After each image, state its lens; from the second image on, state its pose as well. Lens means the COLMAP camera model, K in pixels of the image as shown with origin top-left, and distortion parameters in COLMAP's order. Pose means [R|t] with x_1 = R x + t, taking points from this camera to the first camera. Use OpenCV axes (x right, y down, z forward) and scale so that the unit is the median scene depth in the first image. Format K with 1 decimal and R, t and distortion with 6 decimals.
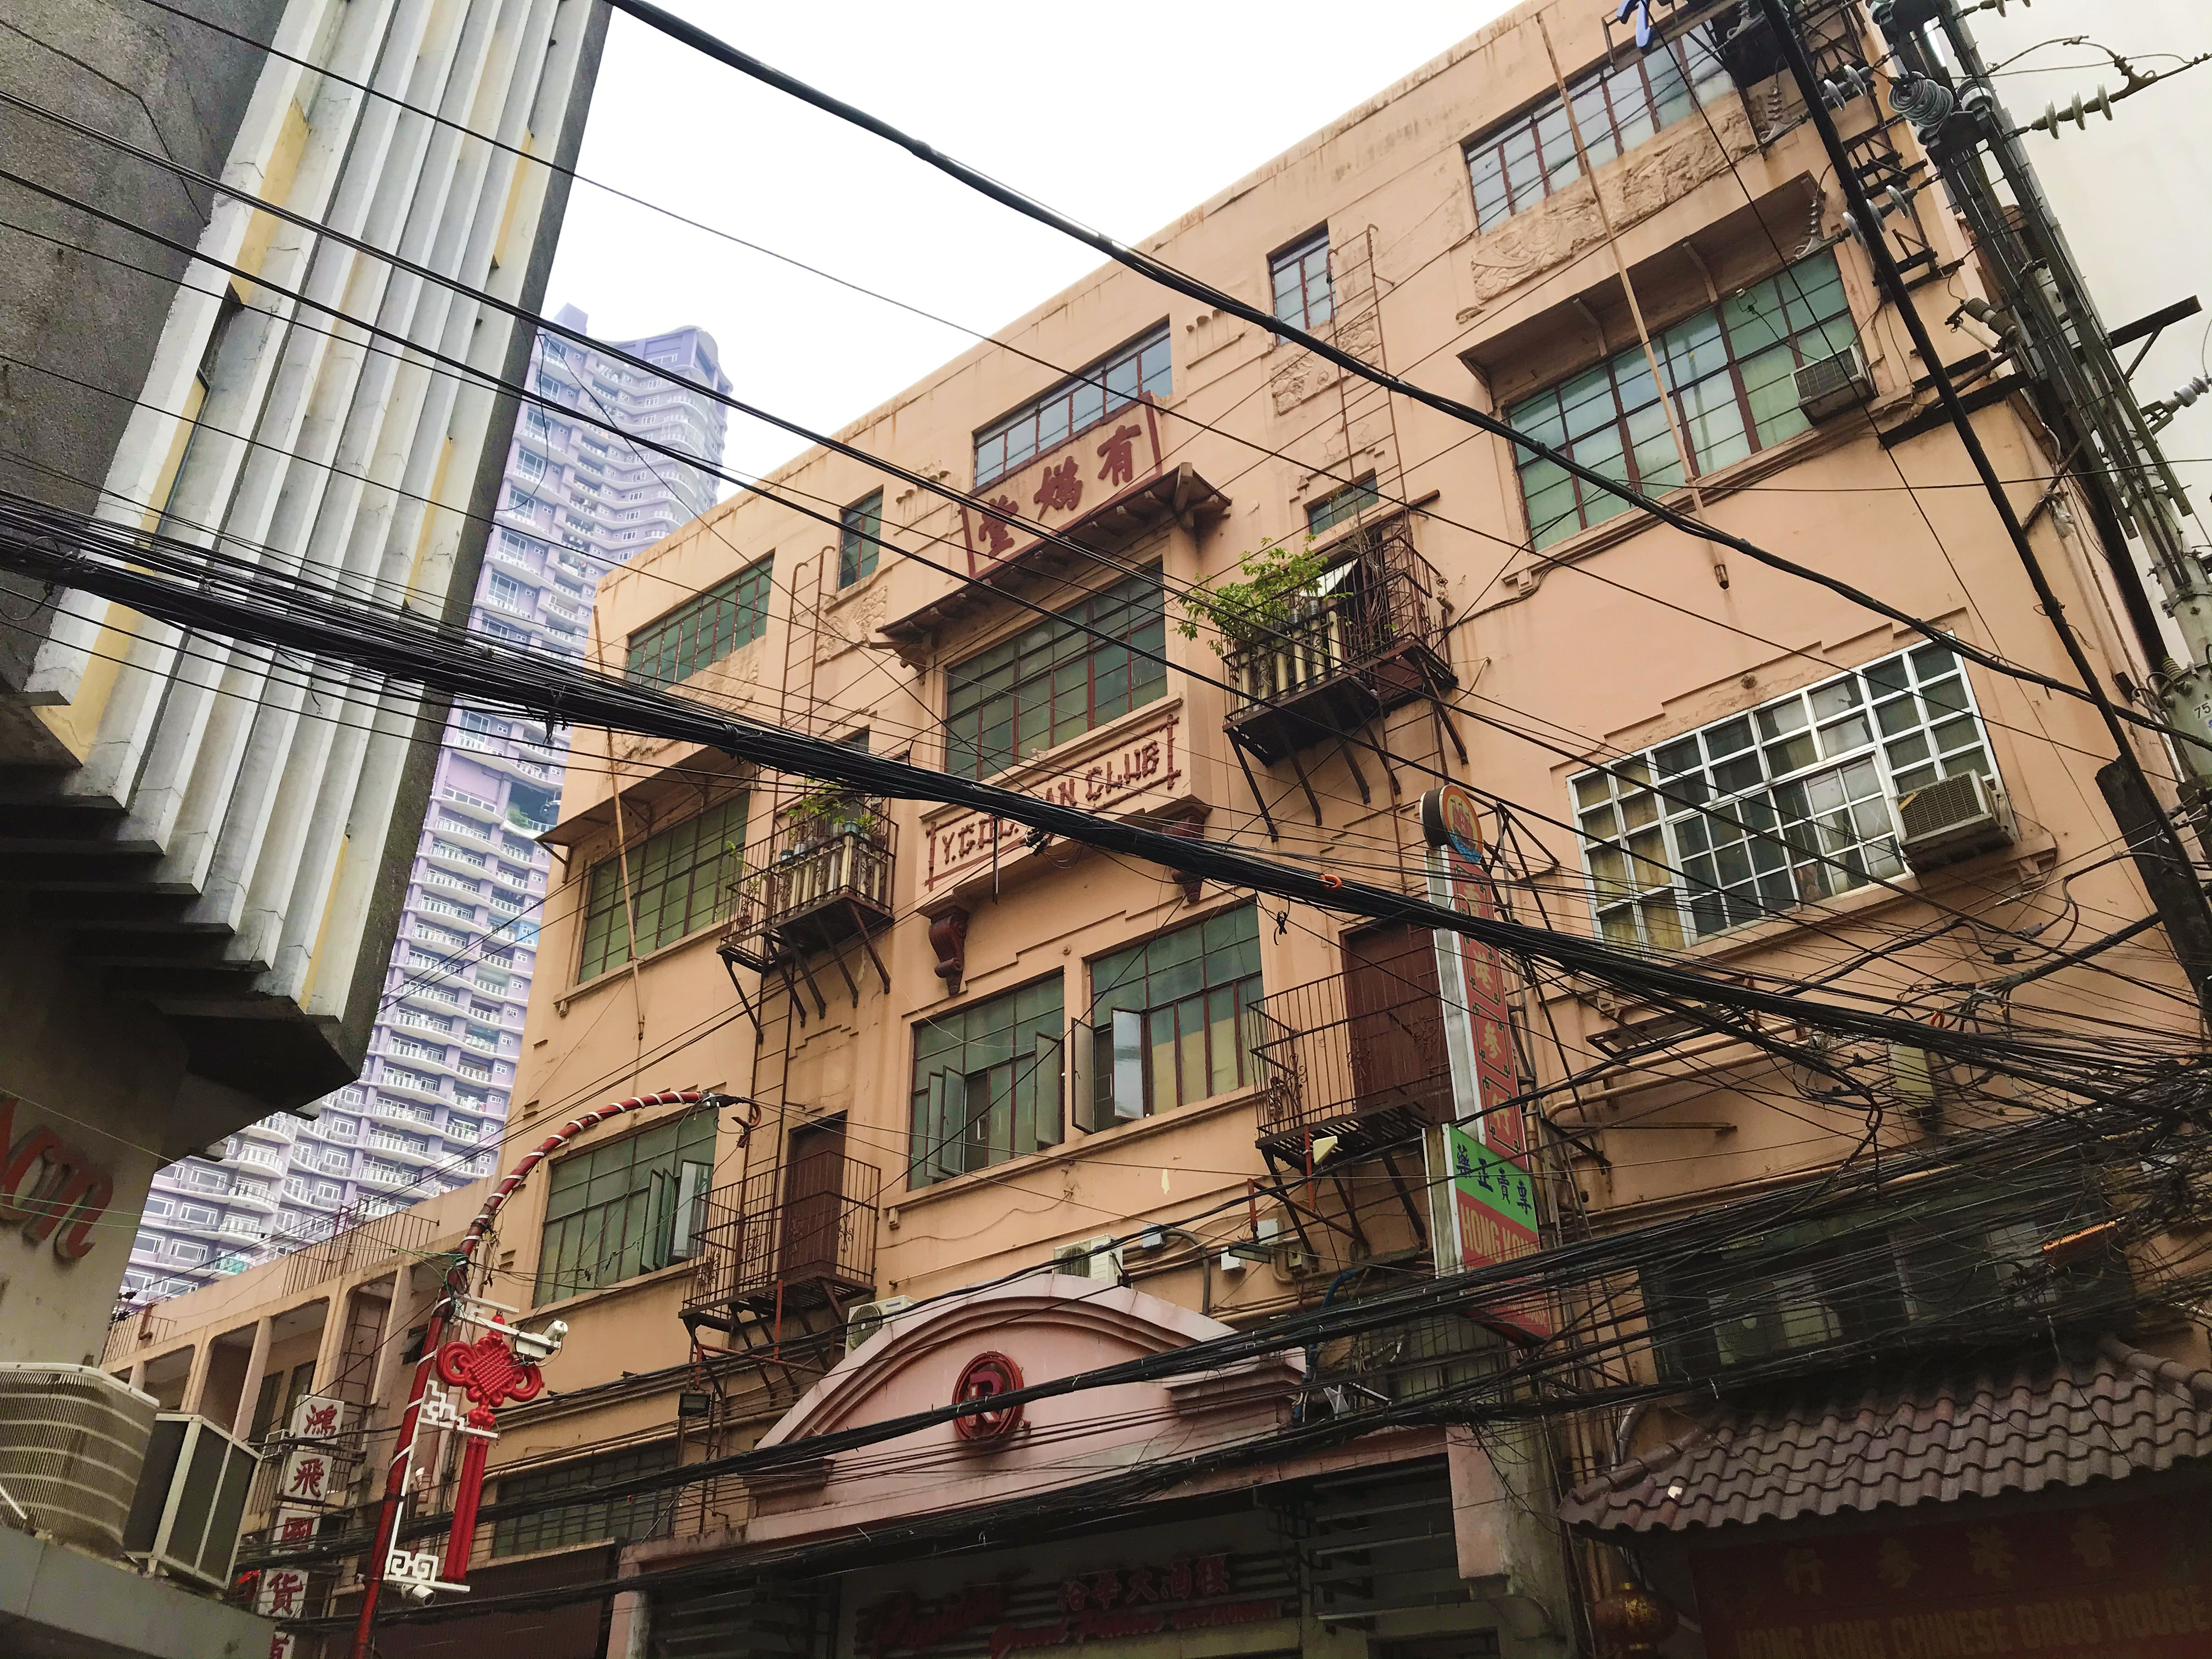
lens RADIAL K [[1918.3, 0, 1106.0], [0, 1918.3, 829.5], [0, 0, 1]] dist [-0.006920, -0.003518]
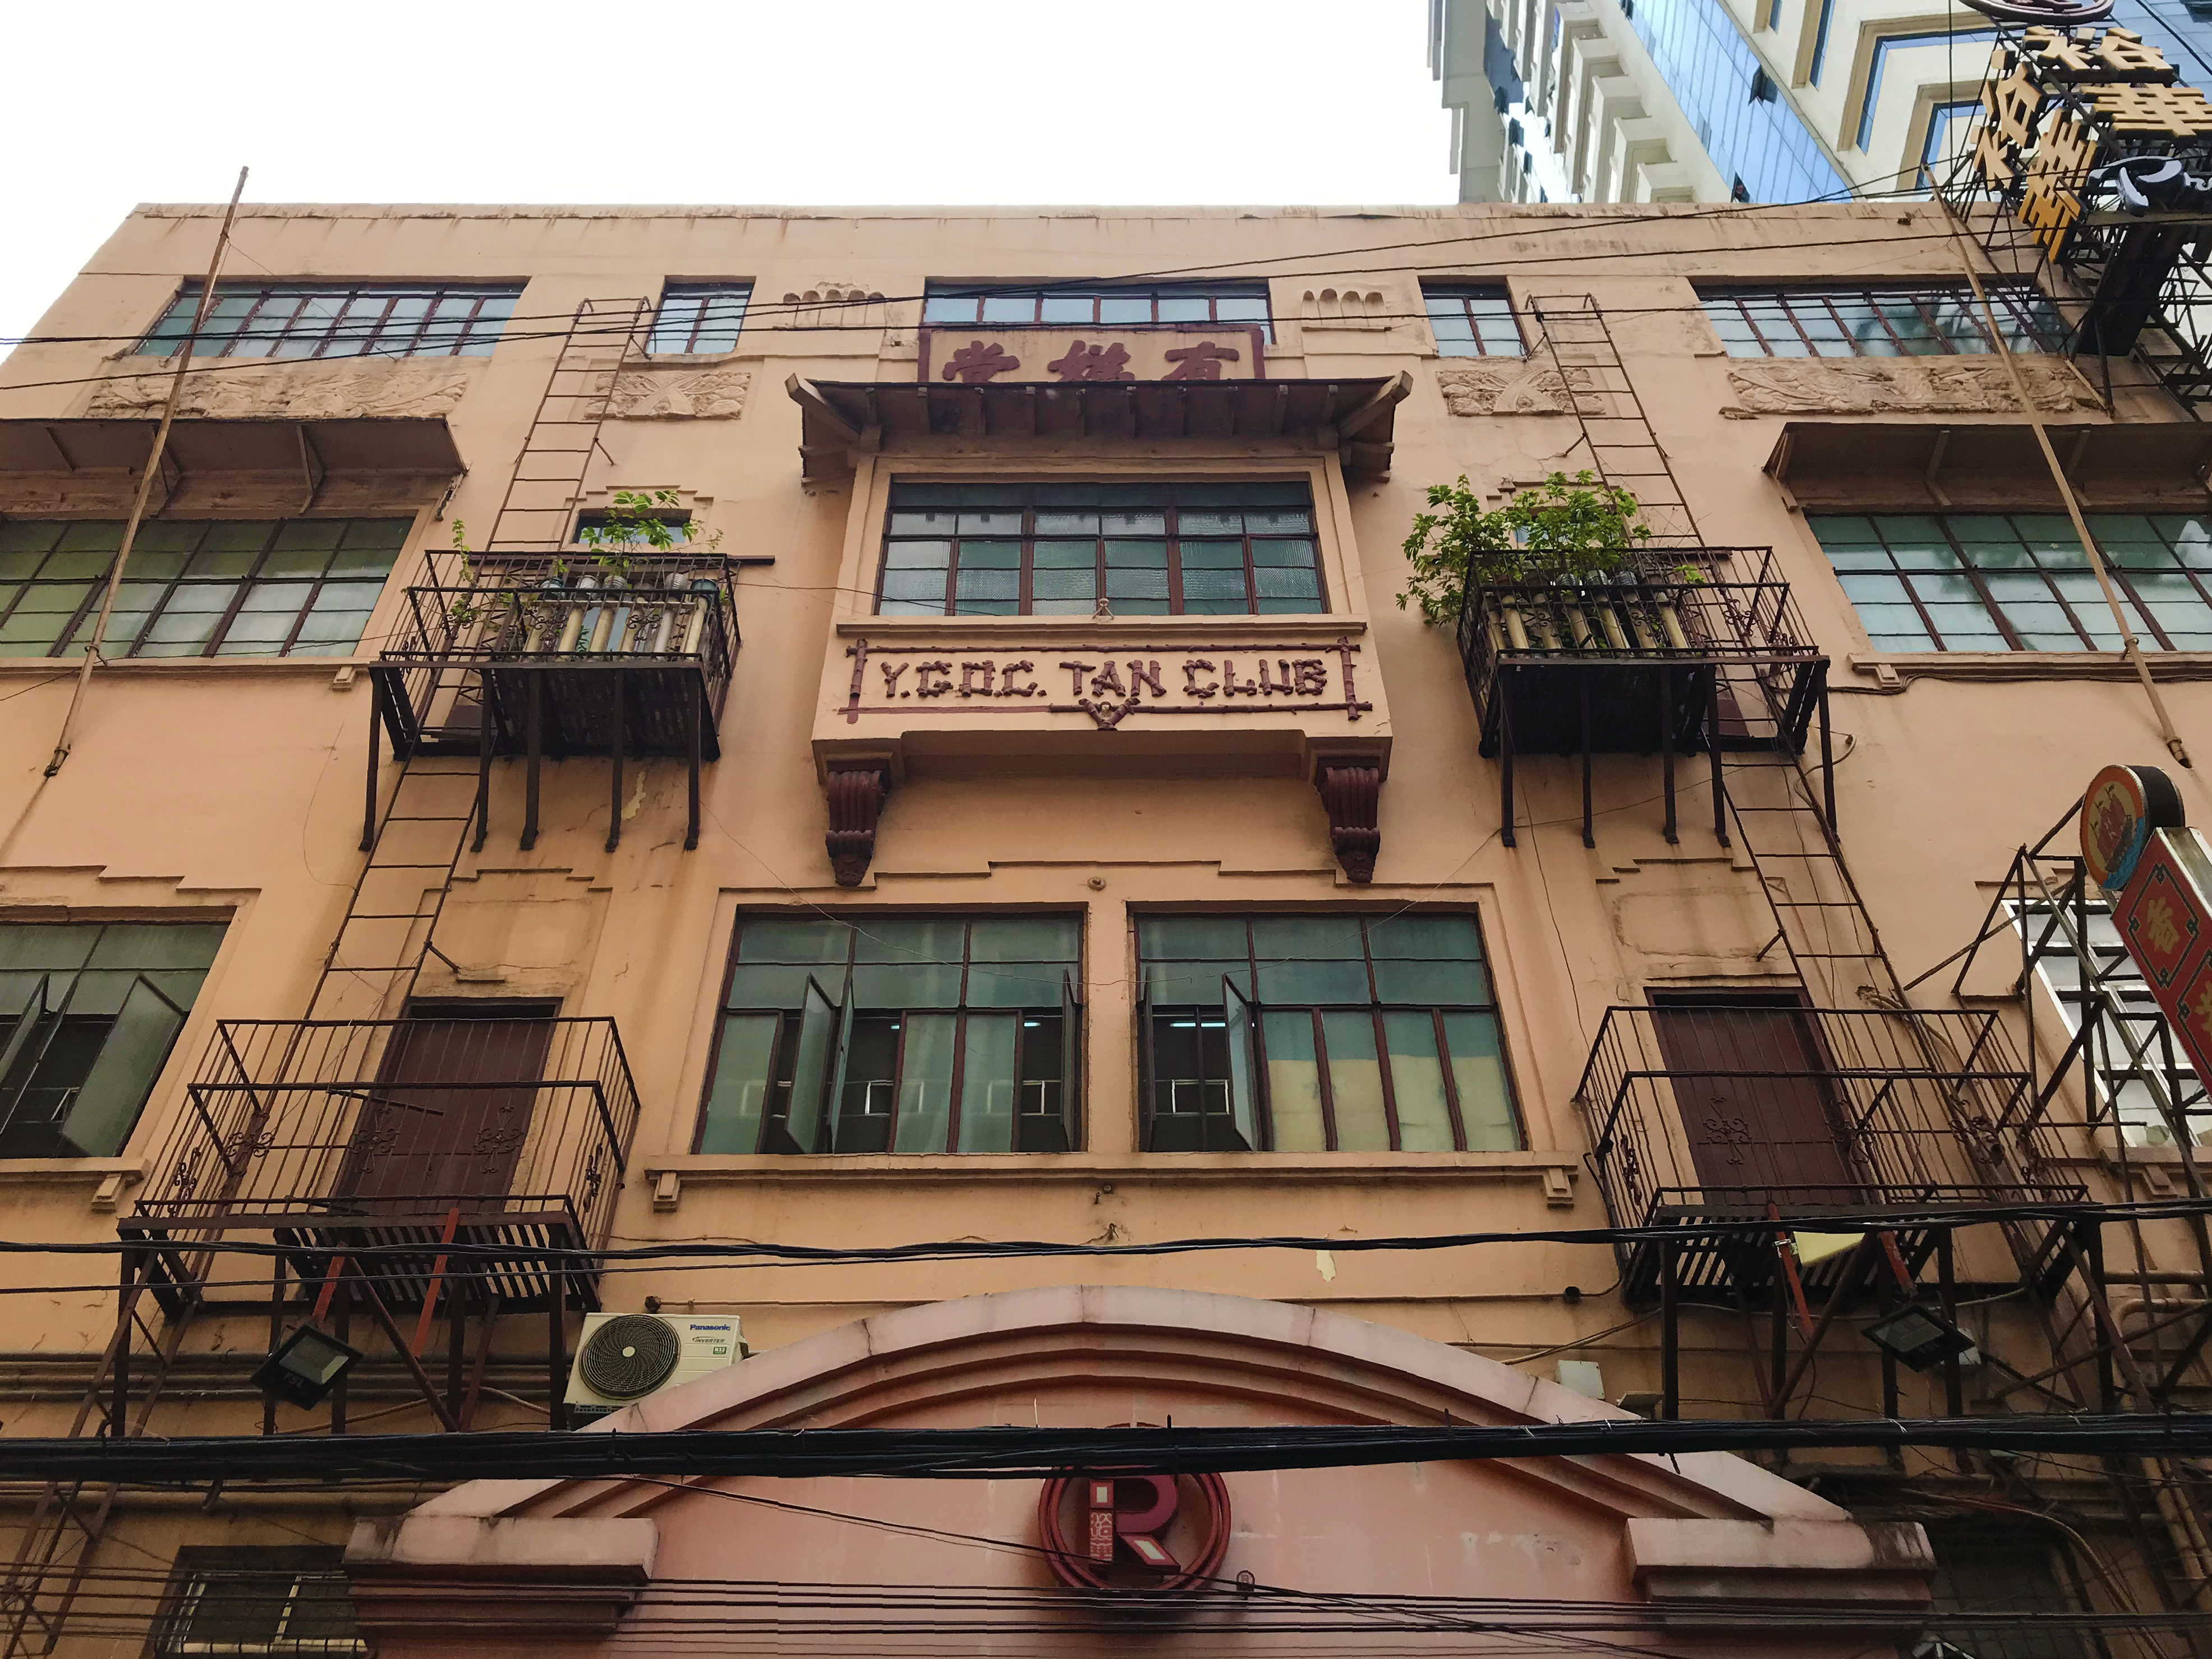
lens RADIAL K [[1918.4, 0, 1106.0], [0, 1918.4, 829.5], [0, 0, 1]] dist [-0.006920, -0.003518]
pose [[0.779025, 0.462066, 0.423811, -0.283027], [-0.320099, 0.874314, -0.364846, 0.268420], [-0.539126, 0.148563, 0.829019, 0.493073]]
